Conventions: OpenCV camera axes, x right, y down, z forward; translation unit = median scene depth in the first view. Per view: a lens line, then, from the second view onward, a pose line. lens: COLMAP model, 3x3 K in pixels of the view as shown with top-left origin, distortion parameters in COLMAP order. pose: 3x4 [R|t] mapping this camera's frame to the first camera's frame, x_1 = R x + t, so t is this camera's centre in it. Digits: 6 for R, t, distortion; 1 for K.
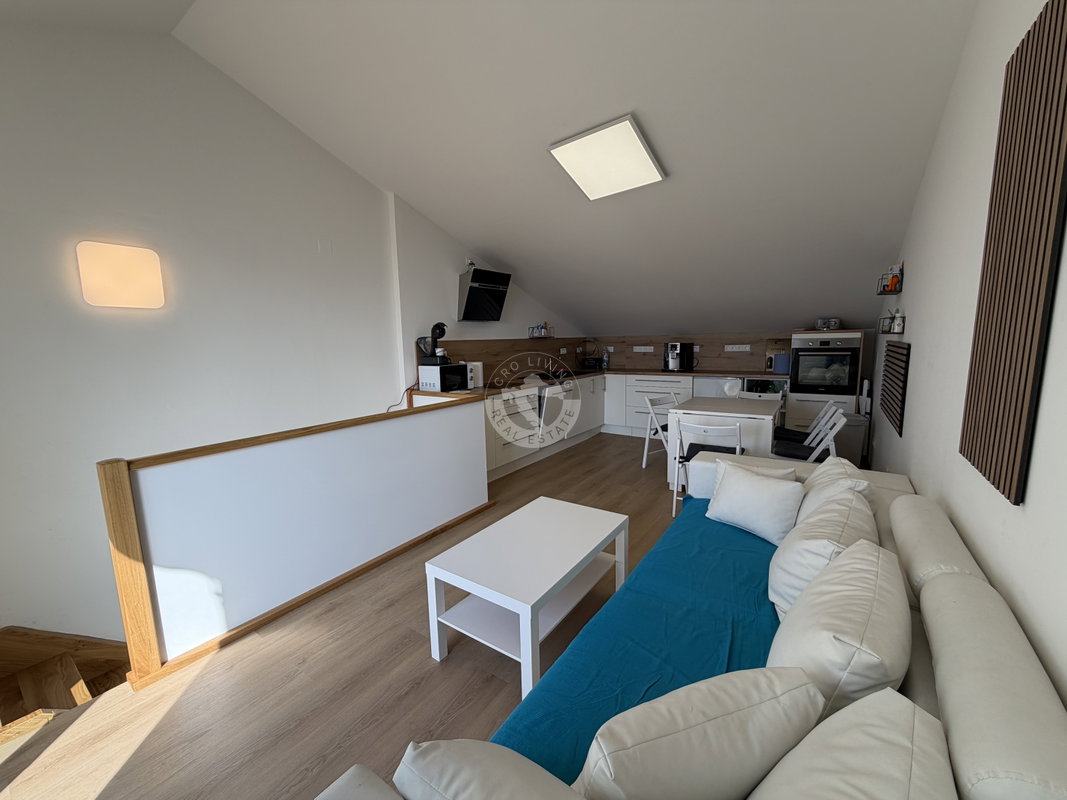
lens RADIAL K [[425.5, 0, 529.4], [0, 425.5, 398.8], [0, 0, 1]] dist [-0.000487, 0.000217]
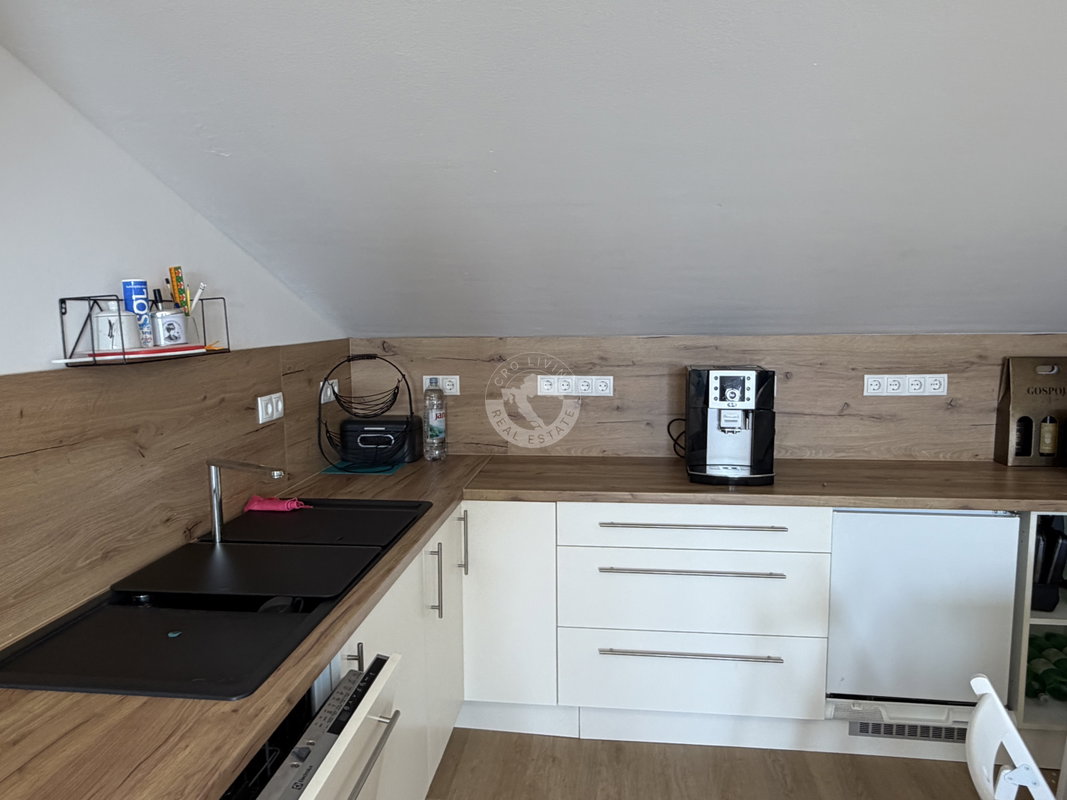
lens RADIAL K [[729.7, 0, 530.0], [0, 729.7, 401.1], [0, 0, 1]] dist [-0.001210, 0.003753]
pose [[0.879915, -0.042874, 0.473192, 0.025659], [0.054781, 0.998433, -0.011402, -0.135160], [-0.471962, 0.035955, 0.880886, 0.789109]]
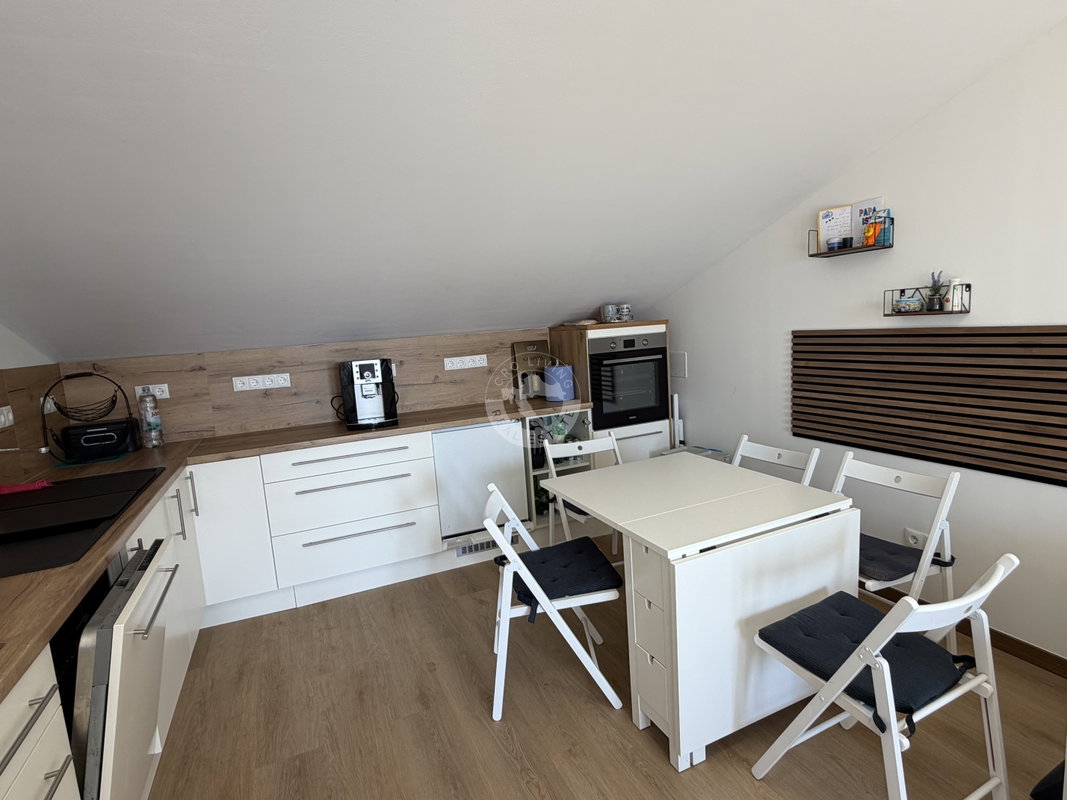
lens RADIAL K [[553.8, 0, 531.4], [0, 553.8, 398.9], [0, 0, 1]] dist [0.000122, 0.001009]
pose [[0.515129, -0.125187, 0.847921, -0.063138], [0.172957, 0.984108, 0.040219, -0.102332], [-0.839481, 0.125936, 0.528595, 0.670543]]
